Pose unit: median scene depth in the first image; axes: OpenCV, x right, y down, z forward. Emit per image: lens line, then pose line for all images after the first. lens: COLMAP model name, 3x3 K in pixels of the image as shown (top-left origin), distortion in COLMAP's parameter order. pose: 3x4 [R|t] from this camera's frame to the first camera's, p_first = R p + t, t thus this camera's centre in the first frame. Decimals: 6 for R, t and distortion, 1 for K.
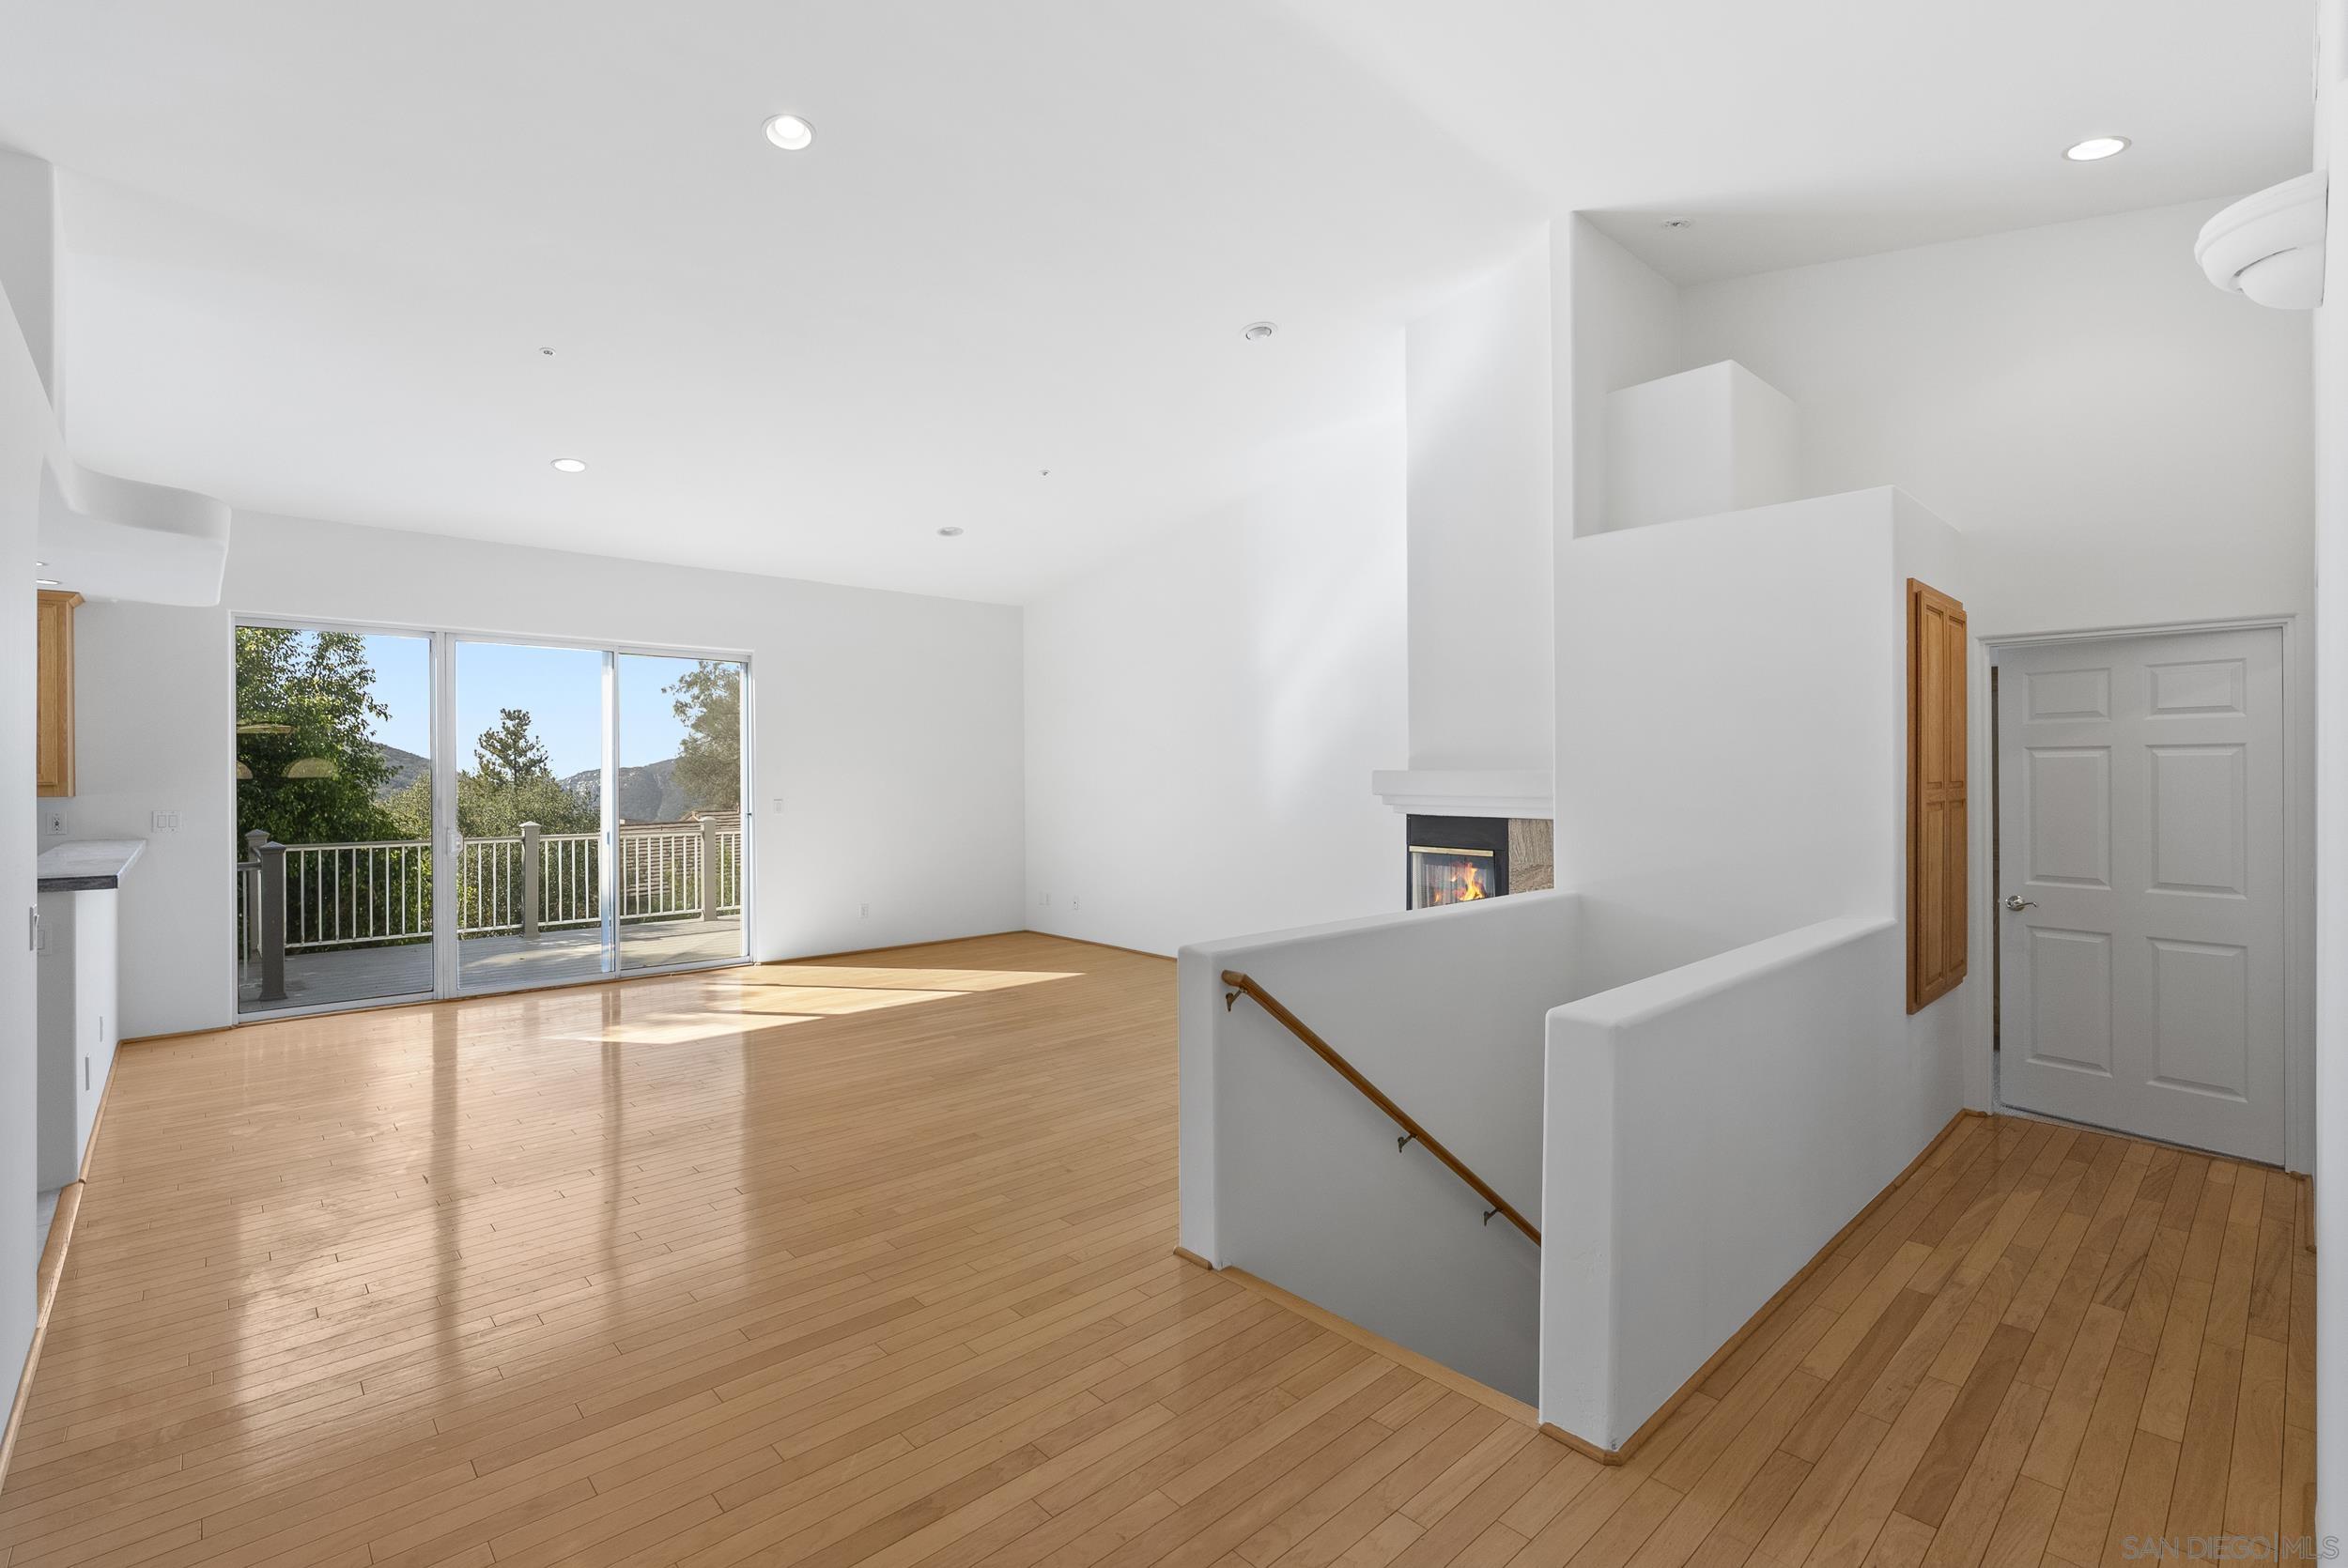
lens RADIAL K [[1064.5, 0, 1209.9], [0, 1064.5, 784.8], [0, 0, 1]] dist [-0.021052, 0.000390]
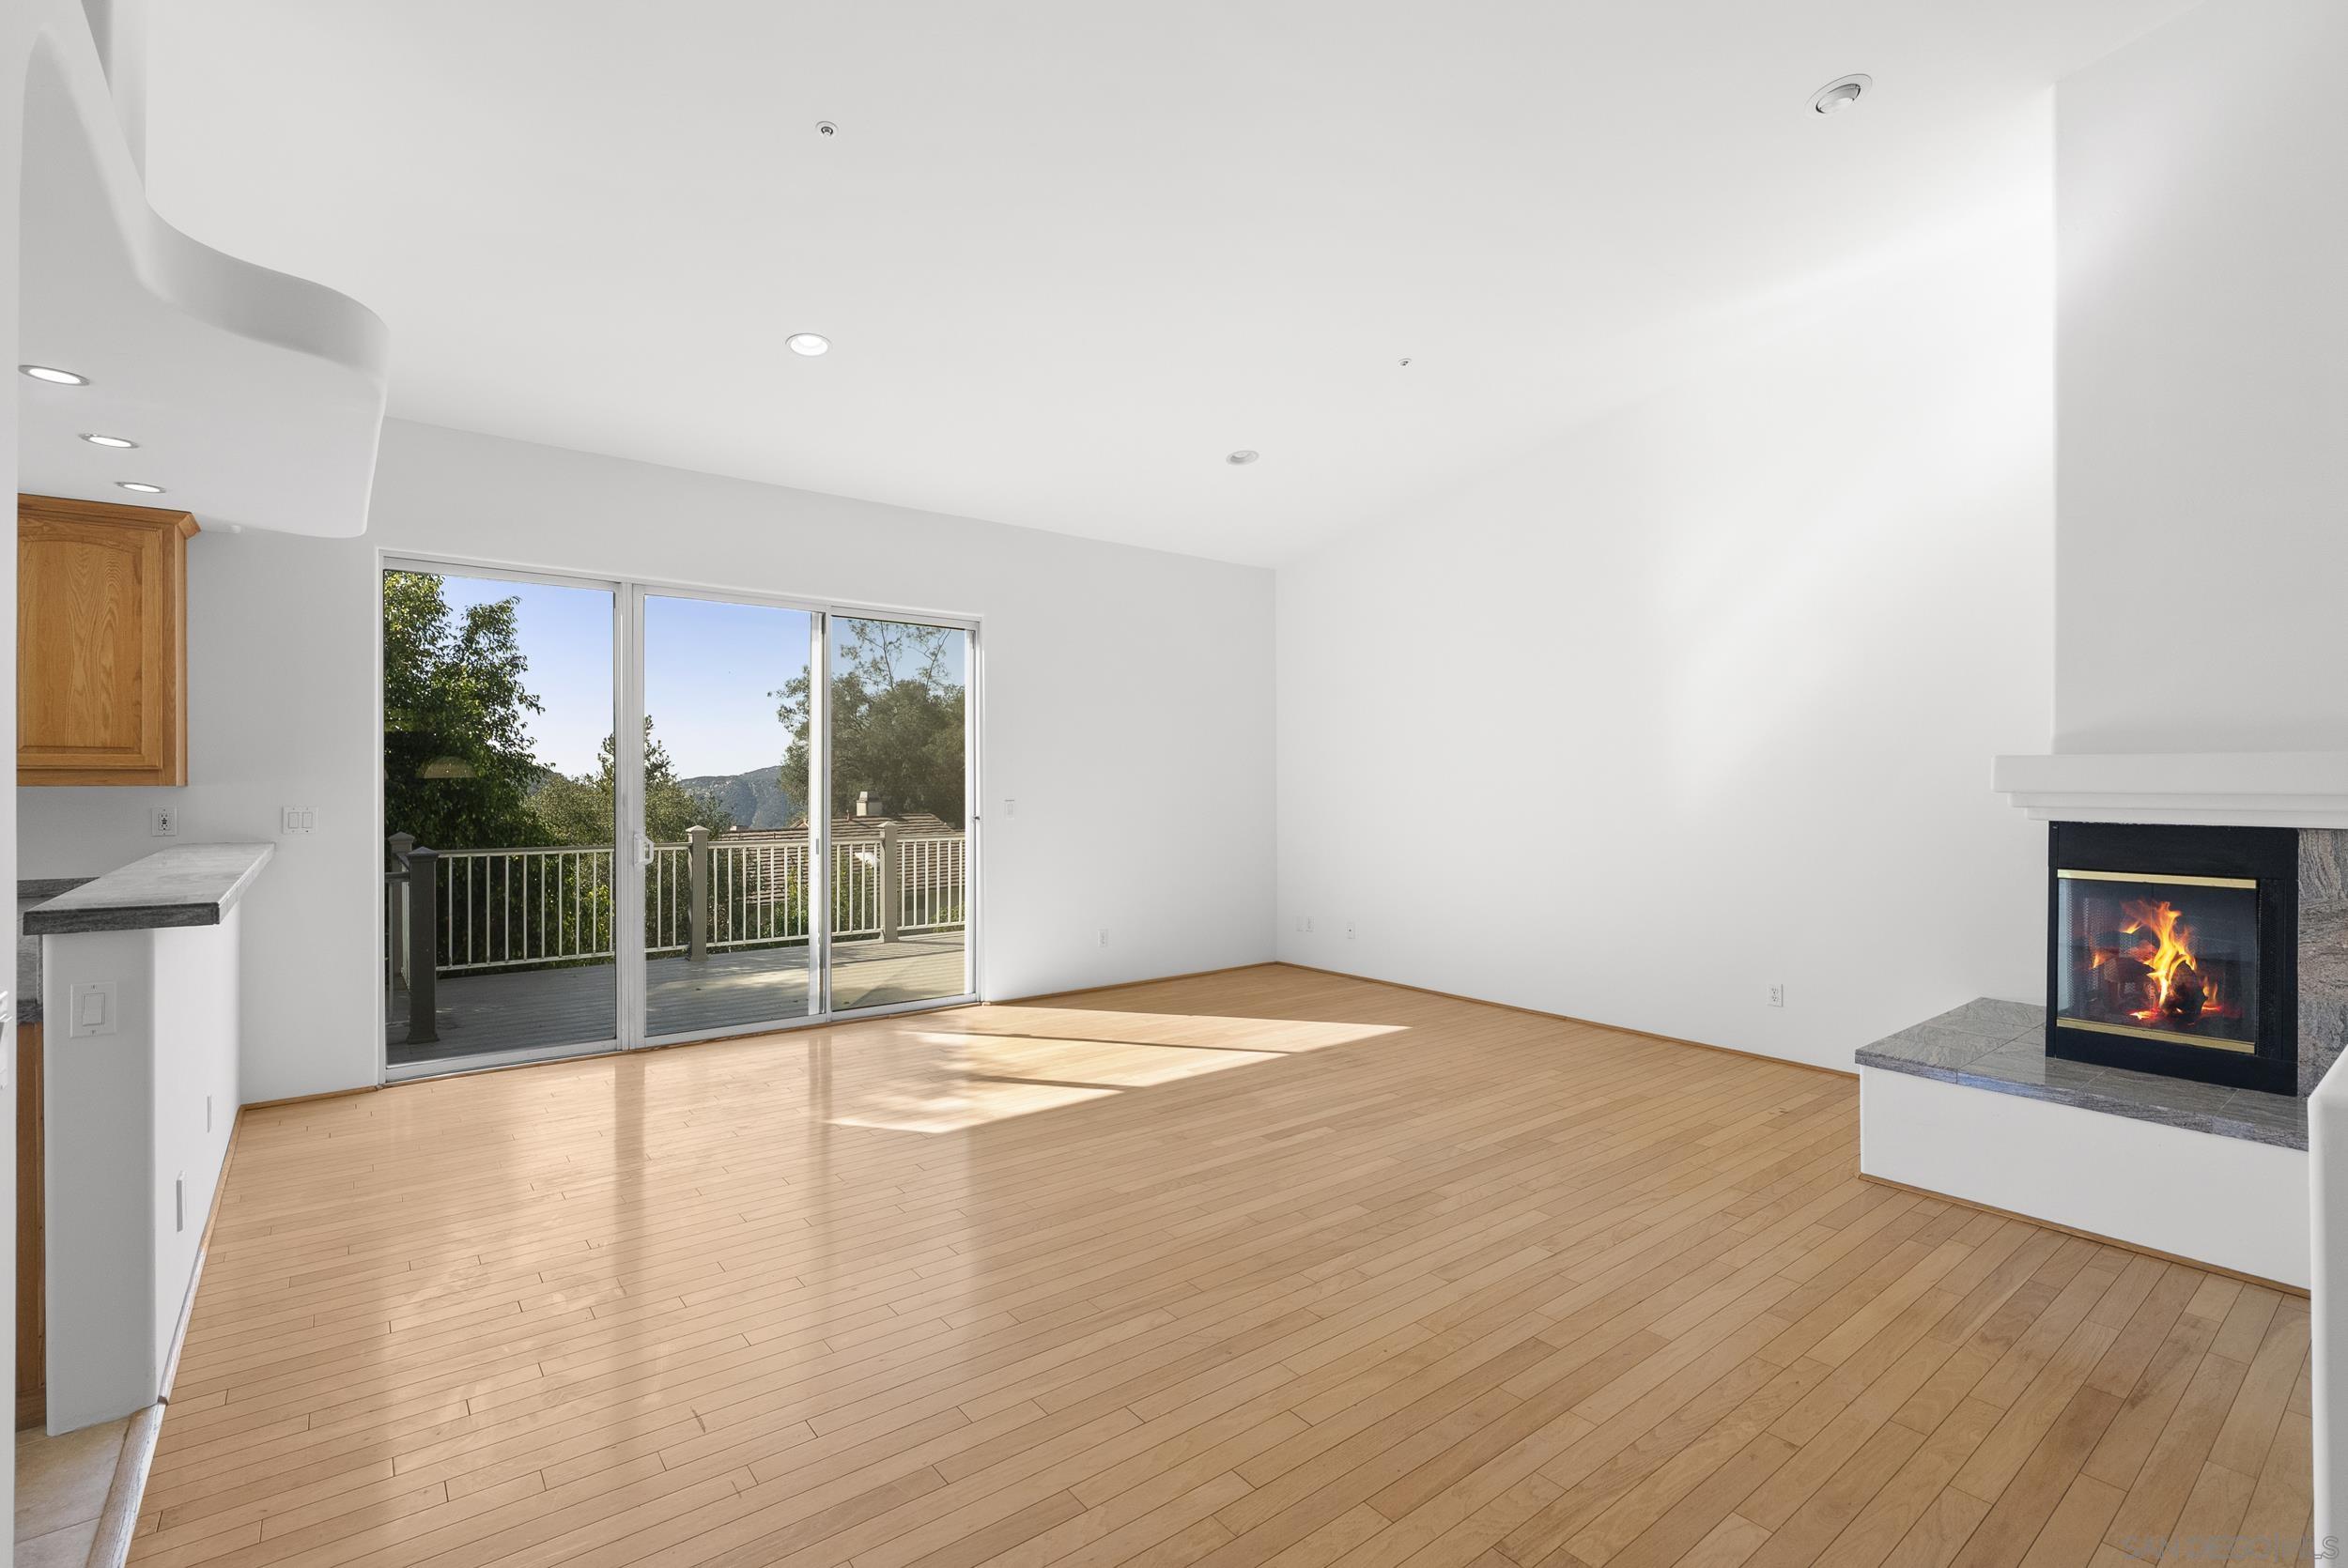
lens RADIAL K [[1064.5, 0, 1191.5], [0, 1064.5, 798.8], [0, 0, 1]] dist [-0.021052, 0.000390]
pose [[0.996055, 0.005181, -0.088585, -0.219078], [-0.004932, 0.999983, 0.003033, 0.010507], [0.088599, -0.002584, 0.996064, 0.226793]]
